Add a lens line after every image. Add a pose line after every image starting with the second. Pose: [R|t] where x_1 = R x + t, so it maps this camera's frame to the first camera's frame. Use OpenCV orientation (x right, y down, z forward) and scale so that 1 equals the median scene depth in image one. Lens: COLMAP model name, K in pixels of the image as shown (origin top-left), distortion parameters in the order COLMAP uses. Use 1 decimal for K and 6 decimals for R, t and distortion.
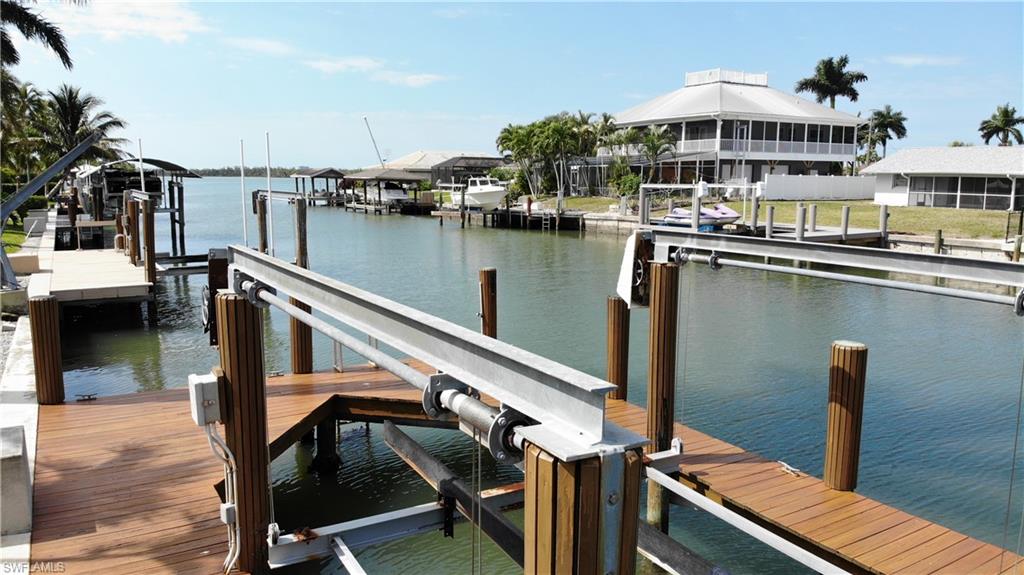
lens RADIAL K [[745.3, 0, 518.9], [0, 745.3, 291.0], [0, 0, 1]] dist [0.184835, -0.413119]
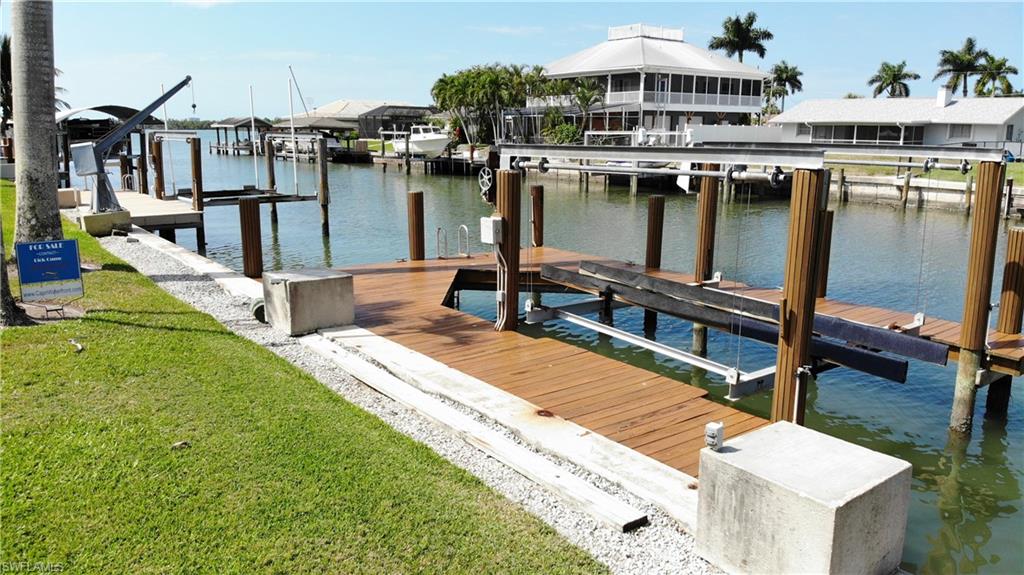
lens RADIAL K [[745.3, 0, 518.9], [0, 745.3, 291.0], [0, 0, 1]] dist [0.184835, -0.413119]
pose [[0.992516, -0.023394, 0.119855, -0.045994], [0.016136, 0.997997, 0.061175, 0.014665], [-0.121046, -0.058783, 0.990905, -0.062137]]
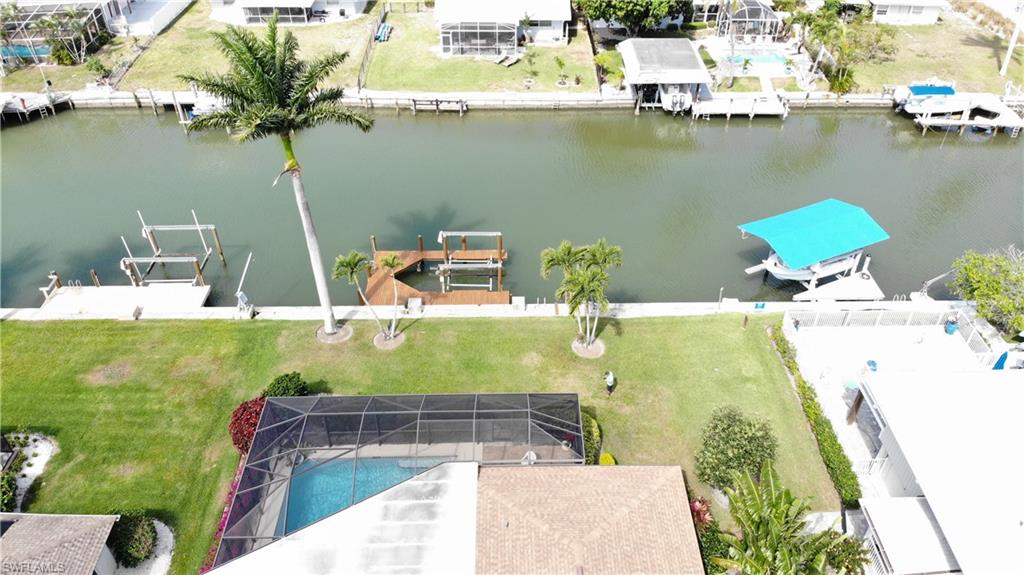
lens RADIAL K [[745.3, 0, 518.9], [0, 745.3, 291.0], [0, 0, 1]] dist [0.184835, -0.413119]
pose [[0.504431, -0.542596, 0.671669, -0.528131], [0.131434, 0.817074, 0.561351, -0.410178], [-0.853390, -0.194882, 0.483473, -0.370237]]
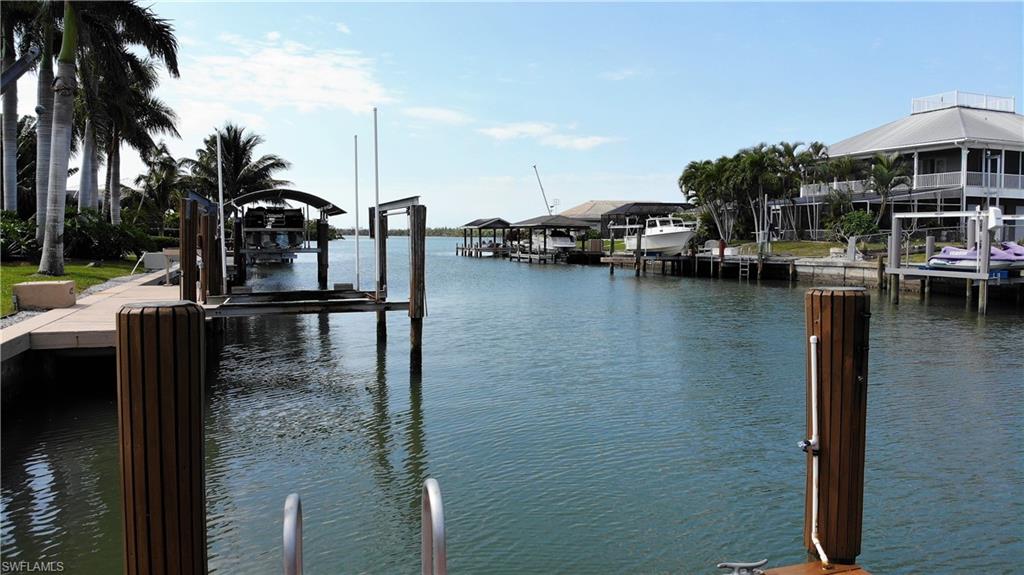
lens RADIAL K [[738.2, 0, 470.7], [0, 738.2, 289.5], [0, 0, 1]] dist [-0.000343, -0.098490]
pose [[0.958734, 0.016409, -0.283829, -0.018006], [-0.038755, 0.996557, -0.073297, -0.000892], [0.281649, 0.081272, 0.956069, 0.137763]]
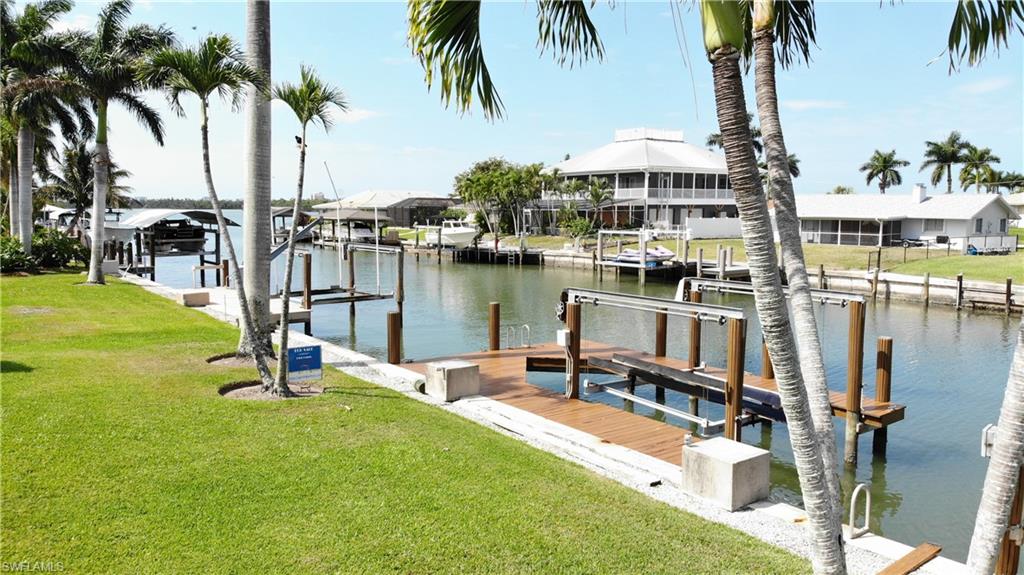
lens RADIAL K [[745.3, 0, 518.9], [0, 745.3, 291.0], [0, 0, 1]] dist [0.184835, -0.413119]
pose [[0.993543, -0.013318, 0.112669, -0.075762], [0.017702, 0.999121, -0.038003, 0.005190], [-0.112064, 0.039753, 0.992906, -0.159376]]
